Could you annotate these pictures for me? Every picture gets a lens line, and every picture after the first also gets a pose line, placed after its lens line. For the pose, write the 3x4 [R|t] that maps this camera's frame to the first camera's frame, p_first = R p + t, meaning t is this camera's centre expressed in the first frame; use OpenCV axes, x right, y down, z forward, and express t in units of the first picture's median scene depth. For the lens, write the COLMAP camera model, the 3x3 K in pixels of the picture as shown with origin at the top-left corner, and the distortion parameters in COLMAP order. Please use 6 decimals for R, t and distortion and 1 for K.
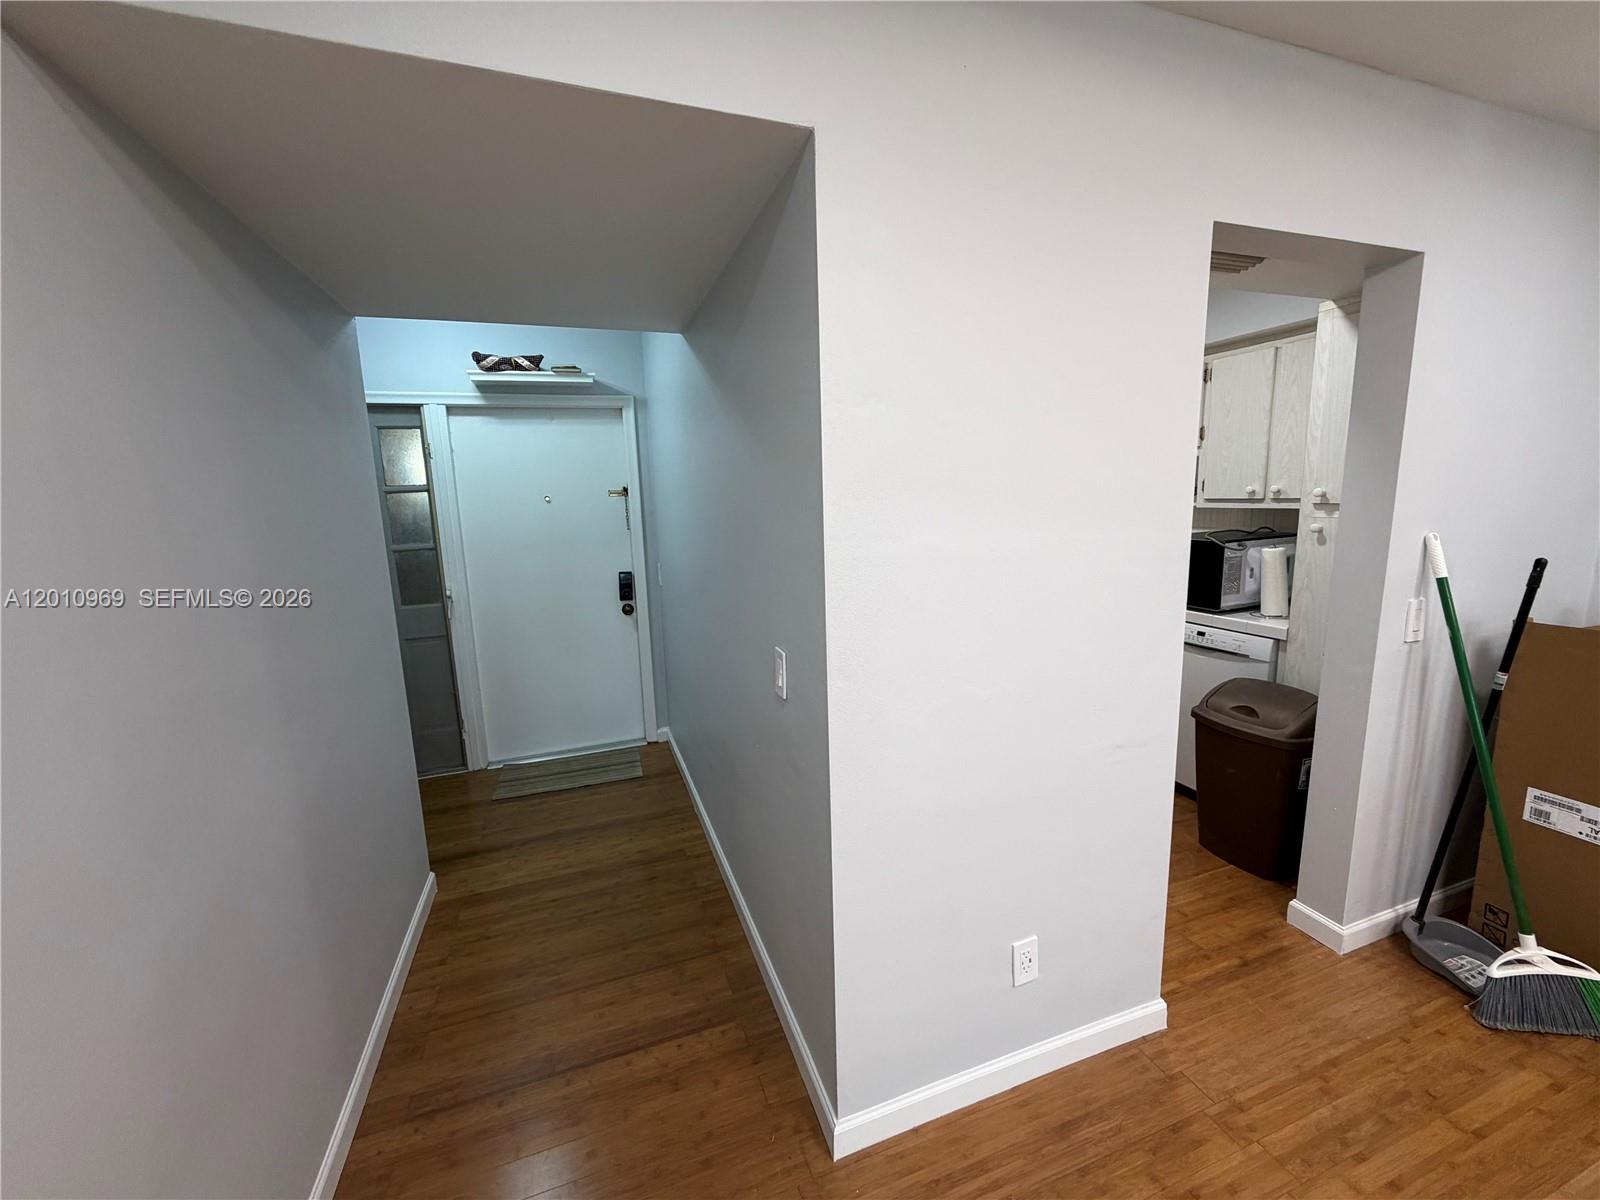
lens RADIAL K [[634.6, 0, 796.1], [0, 634.6, 601.2], [0, 0, 1]] dist [0.002830, 0.000165]
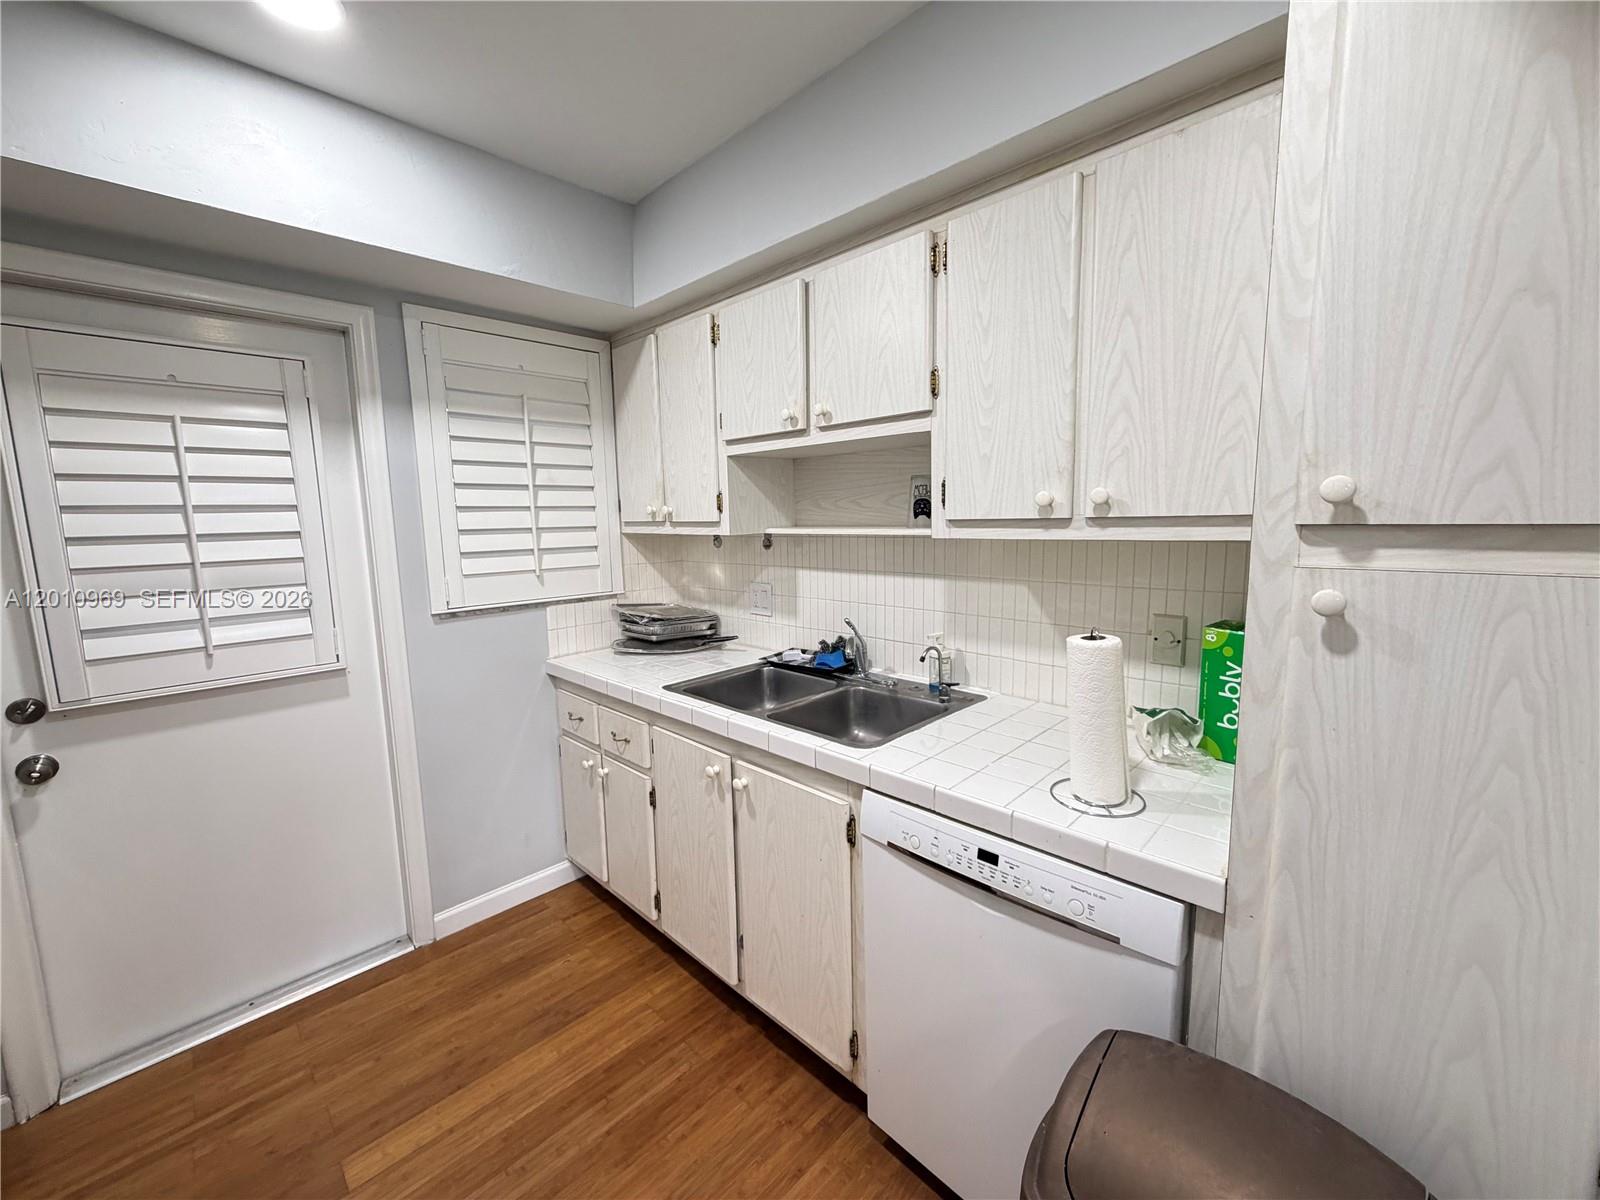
lens RADIAL K [[634.6, 0, 797.2], [0, 634.6, 605.6], [0, 0, 1]] dist [0.002830, 0.000165]
pose [[0.902533, -0.045498, 0.428211, 0.375991], [0.062414, 0.997723, -0.025540, -0.103342], [-0.426074, 0.049777, 0.903318, 0.699534]]
